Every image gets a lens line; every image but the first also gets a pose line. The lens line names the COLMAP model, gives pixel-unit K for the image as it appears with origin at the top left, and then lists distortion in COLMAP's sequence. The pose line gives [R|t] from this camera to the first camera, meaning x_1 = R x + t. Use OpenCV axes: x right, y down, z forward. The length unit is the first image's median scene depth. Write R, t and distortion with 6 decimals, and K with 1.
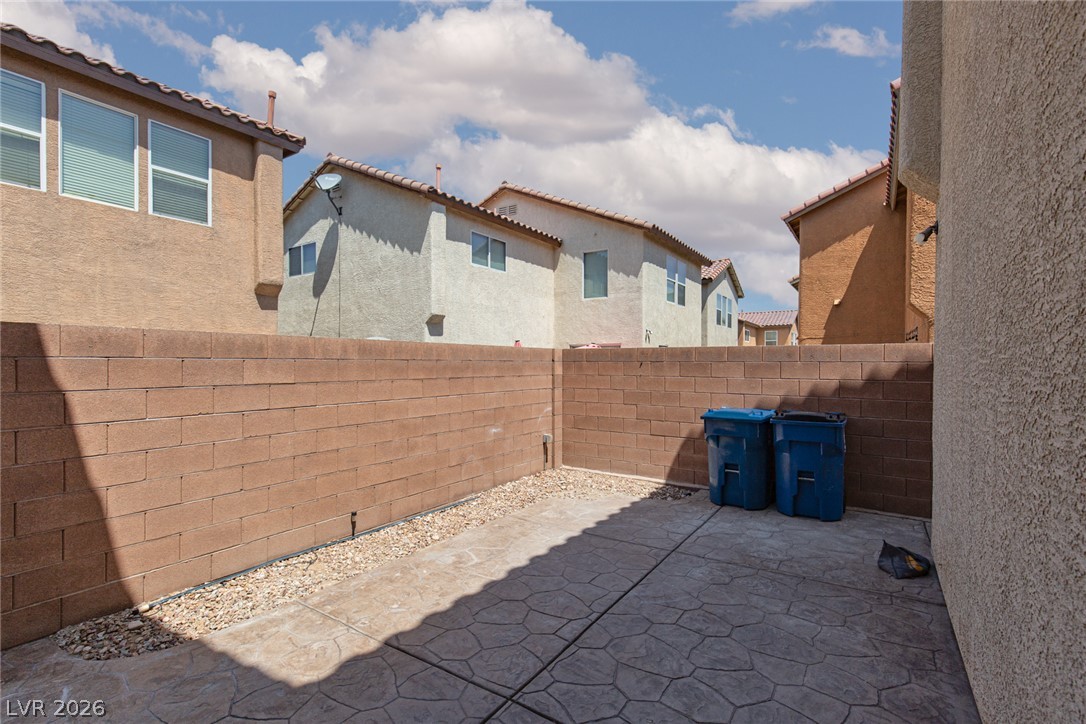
lens RADIAL K [[496.6, 0, 552.3], [0, 496.6, 364.4], [0, 0, 1]] dist [0.011480, -0.000302]
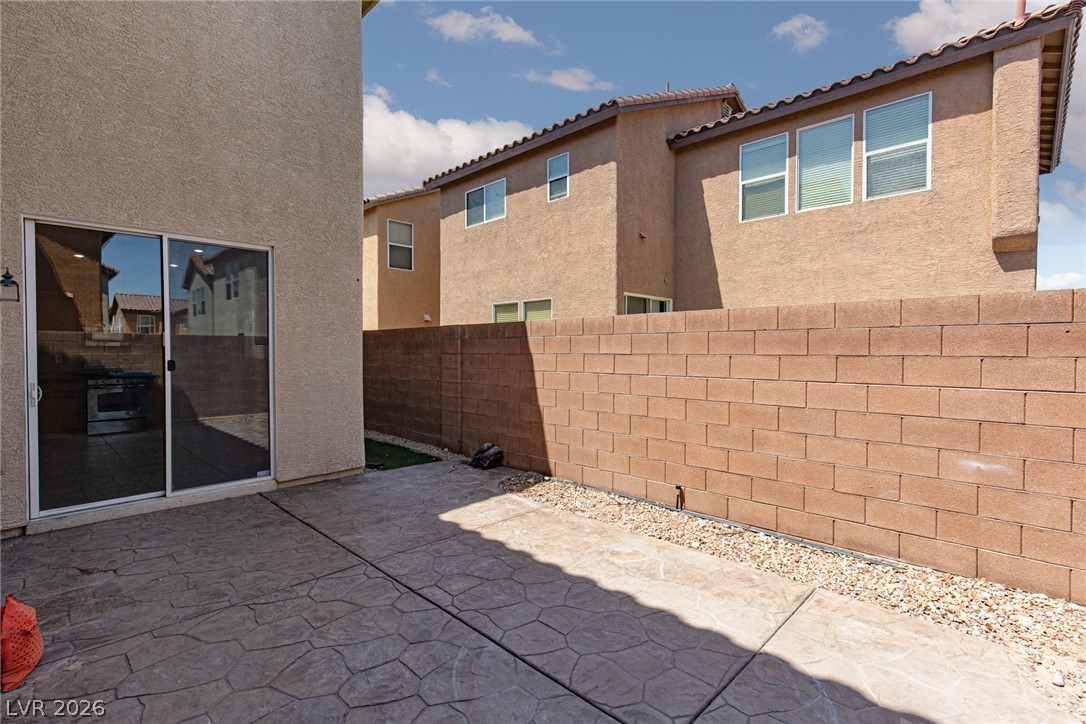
lens RADIAL K [[502.5, 0, 526.8], [0, 502.5, 356.5], [0, 0, 1]] dist [0.008041, -0.000654]
pose [[-0.205531, 0.009407, -0.978605, 0.619748], [-0.004416, 0.999935, 0.010539, 0.027503], [0.978641, 0.006488, -0.205476, 0.869912]]
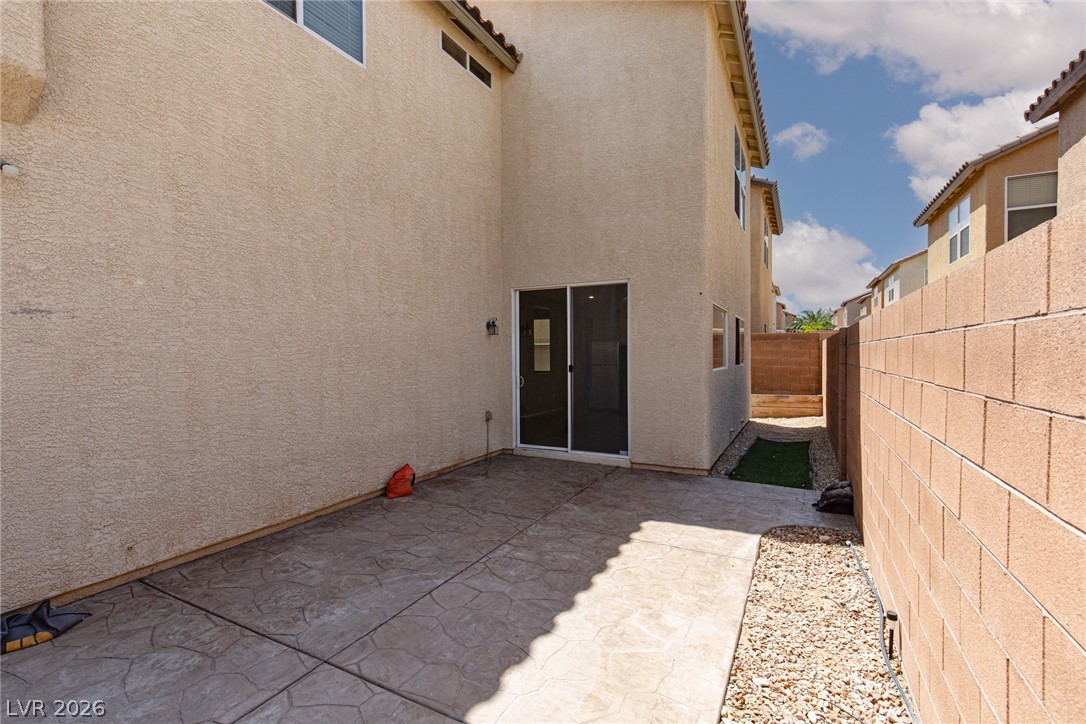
lens RADIAL K [[489.7, 0, 547.3], [0, 489.7, 356.6], [0, 0, 1]] dist [0.010736, -0.000566]
pose [[-0.994552, 0.000495, -0.104241, 0.036733], [-0.000762, 0.999927, 0.012019, 0.005146], [0.104239, 0.012033, -0.994479, 1.438352]]
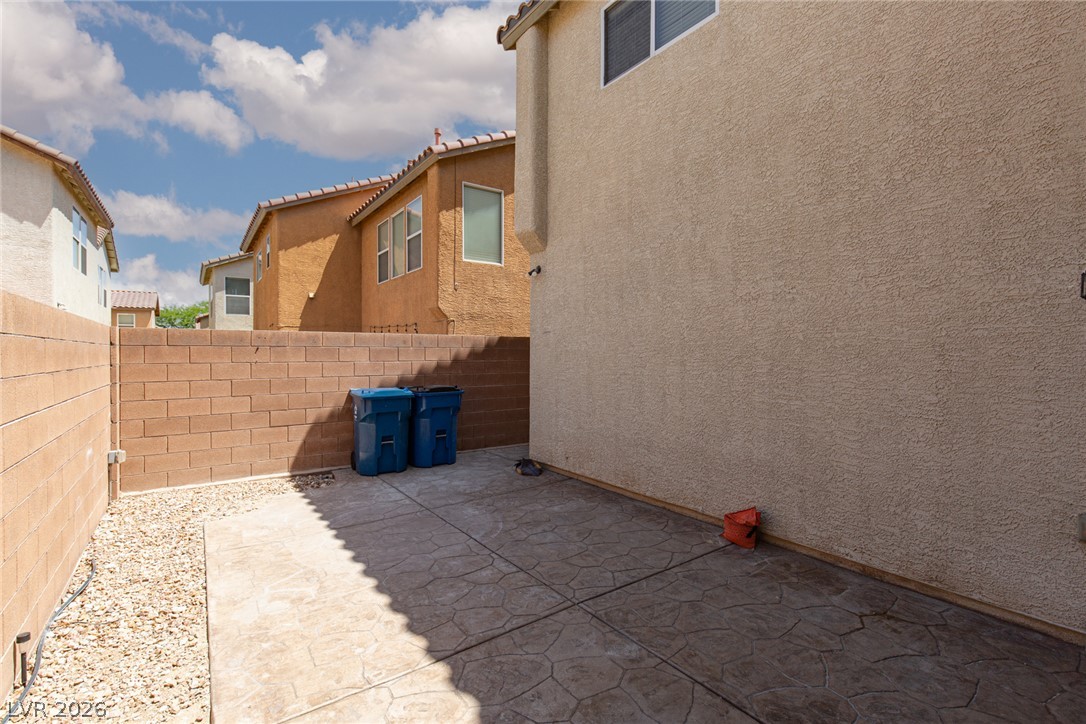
lens RADIAL K [[489.0, 0, 532.6], [0, 489.0, 354.2], [0, 0, 1]] dist [0.008651, -0.000162]
pose [[0.372509, -0.006792, 0.928004, -0.643763], [0.005435, 0.999972, 0.005138, 0.009770], [-0.928013, 0.003130, 0.372536, 0.314732]]
